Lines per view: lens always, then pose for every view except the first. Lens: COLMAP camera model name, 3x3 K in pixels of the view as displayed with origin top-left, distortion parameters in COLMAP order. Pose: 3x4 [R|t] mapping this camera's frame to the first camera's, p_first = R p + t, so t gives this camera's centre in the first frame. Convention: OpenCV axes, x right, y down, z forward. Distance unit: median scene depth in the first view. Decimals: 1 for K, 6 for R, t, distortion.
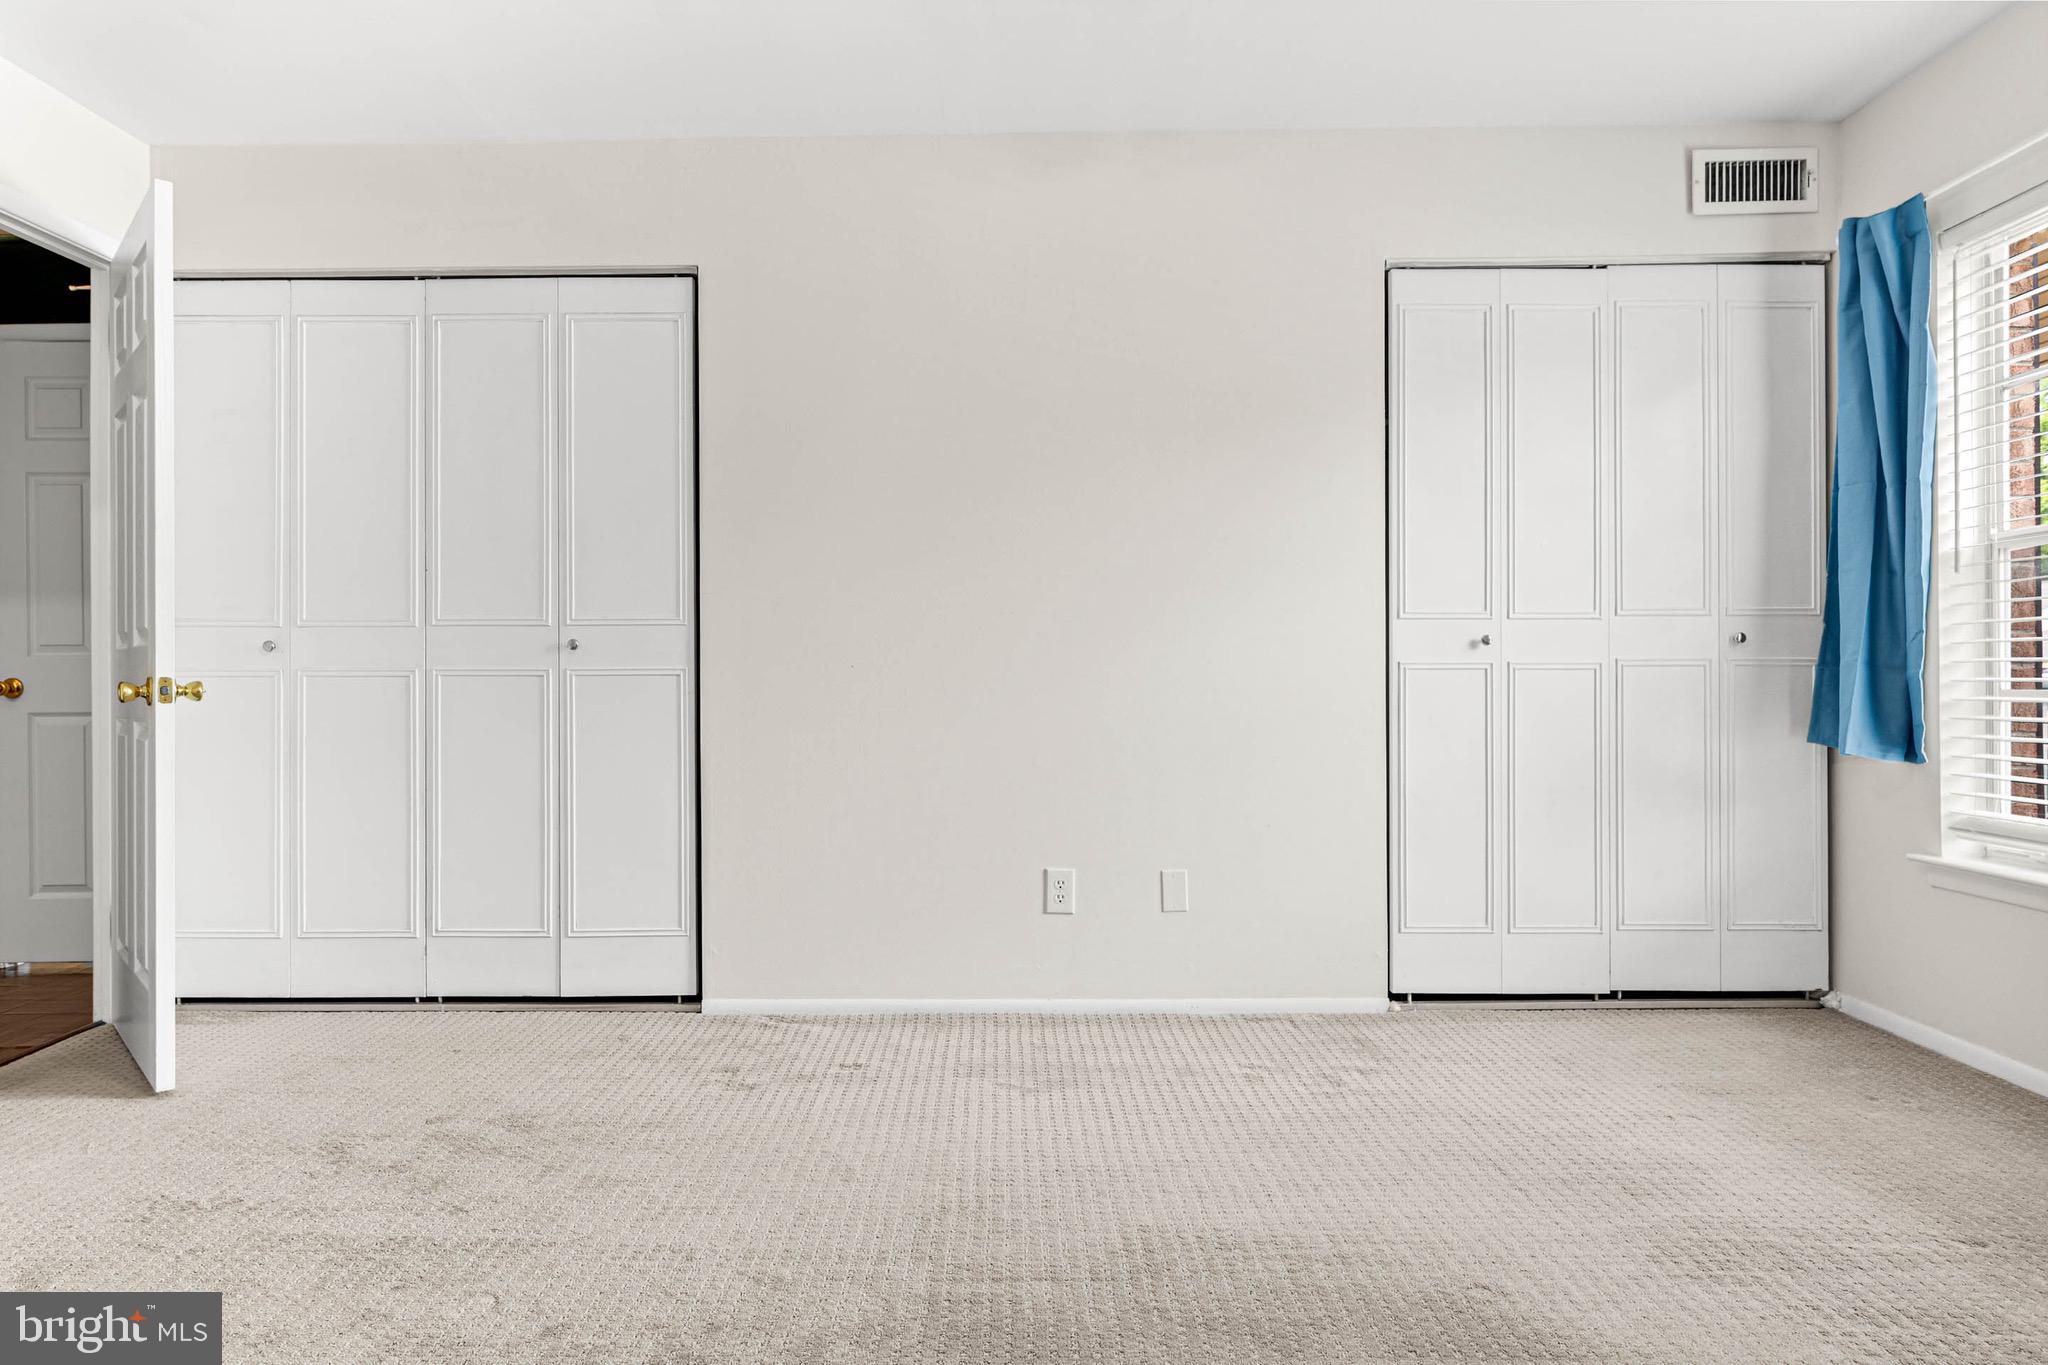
lens RADIAL K [[1183.0, 0, 1024.0], [0, 1183.0, 682.5], [0, 0, 1]] dist [-0.001797, -0.002119]
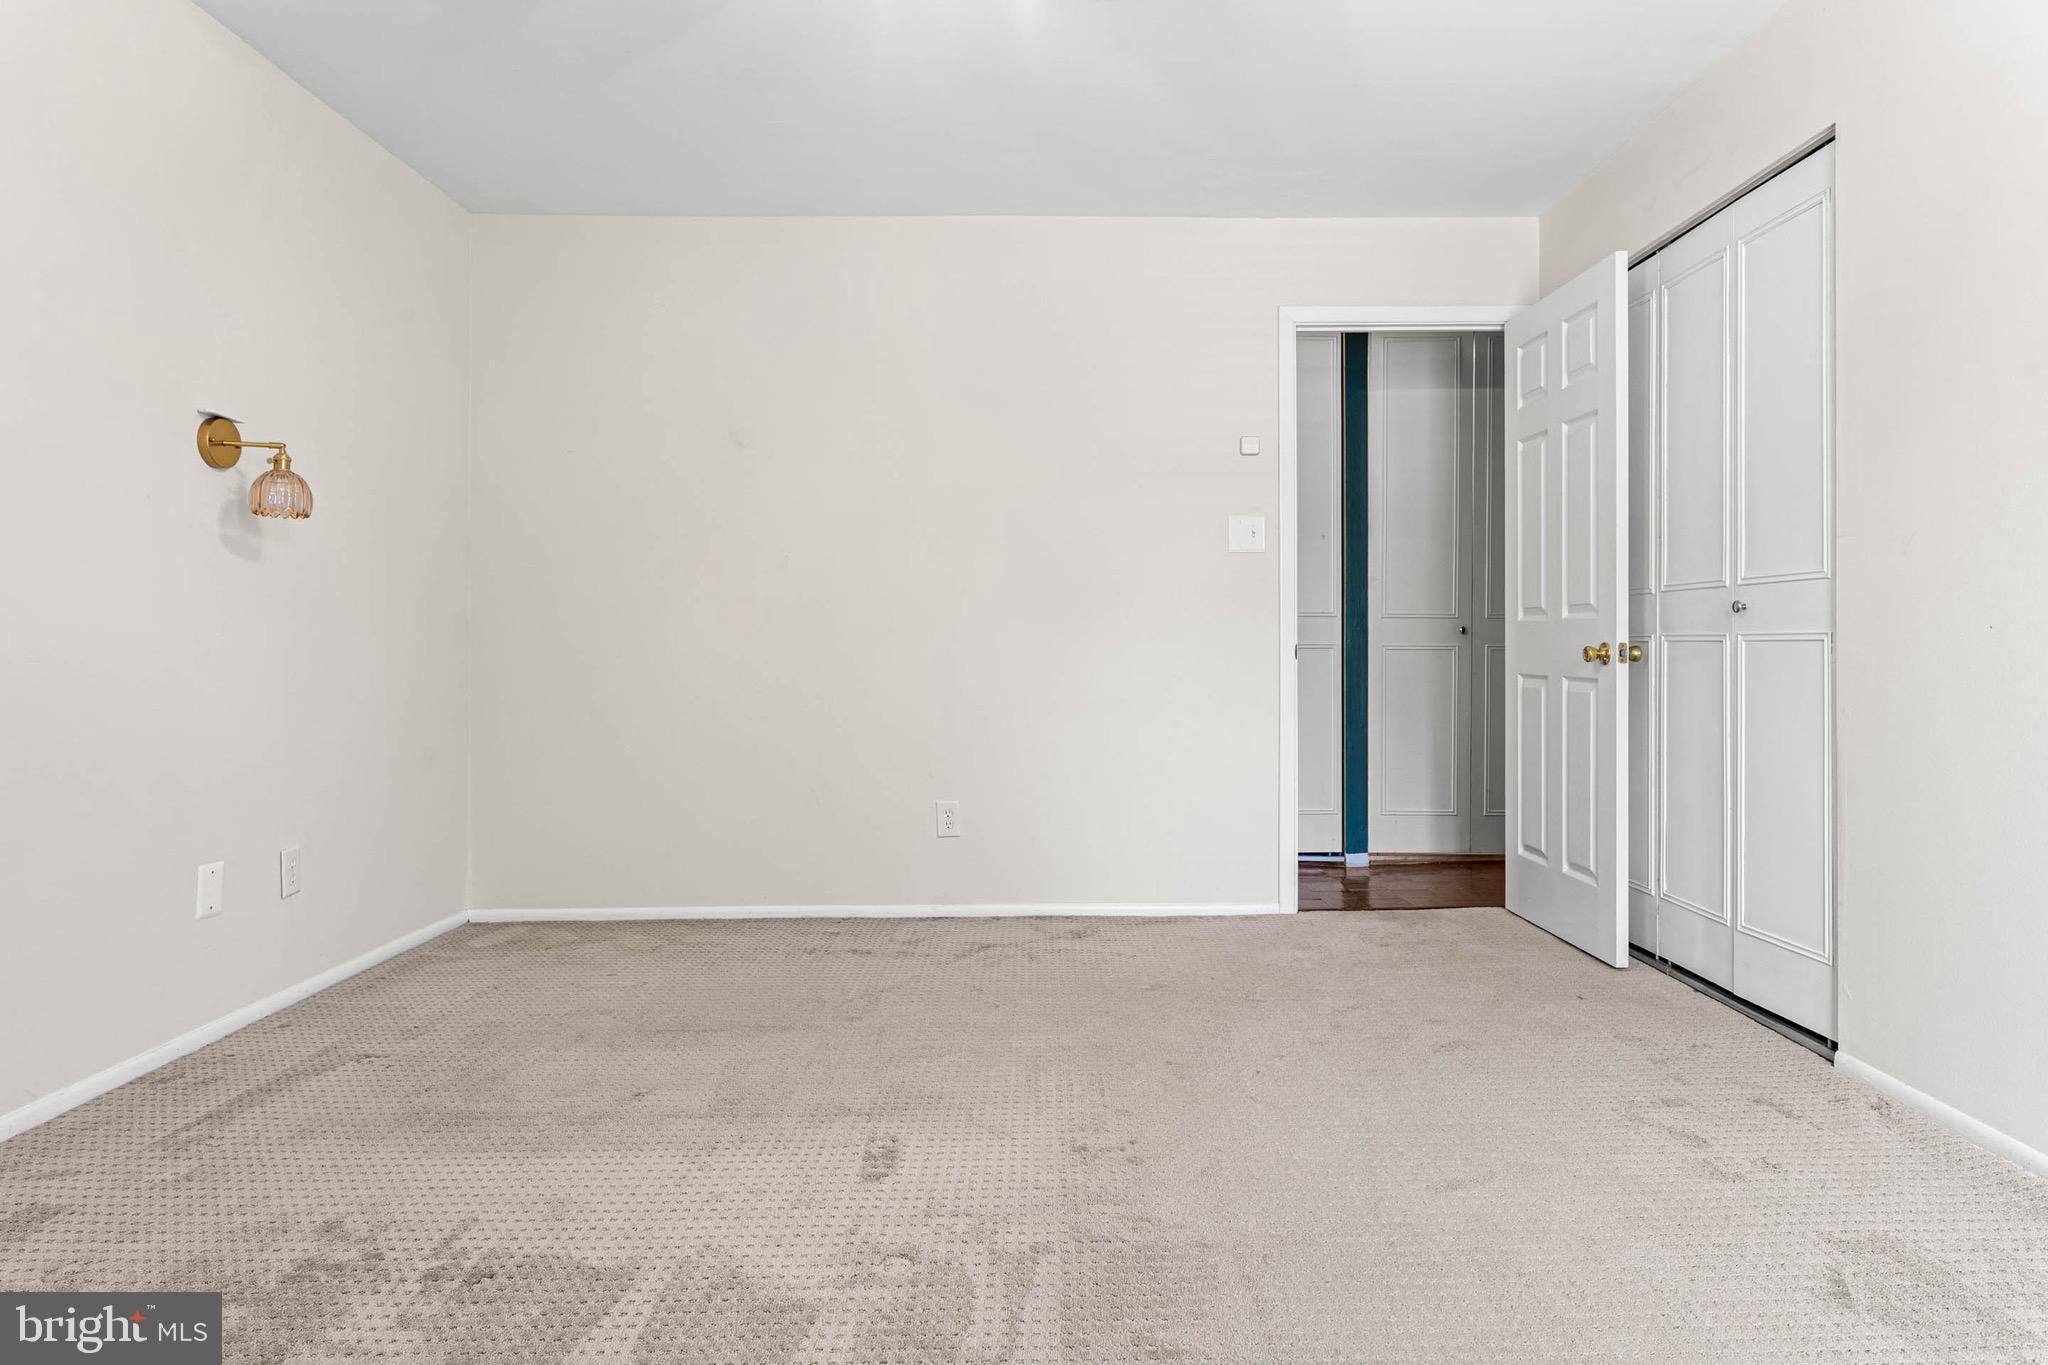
lens RADIAL K [[1188.9, 0, 1028.2], [0, 1188.9, 632.8], [0, 0, 1]] dist [0.000077, -0.000197]
pose [[0.019045, -0.005515, -0.999803, 0.510589], [-0.009014, 0.999943, -0.005688, -0.001378], [0.999778, 0.009121, 0.018995, 0.441340]]
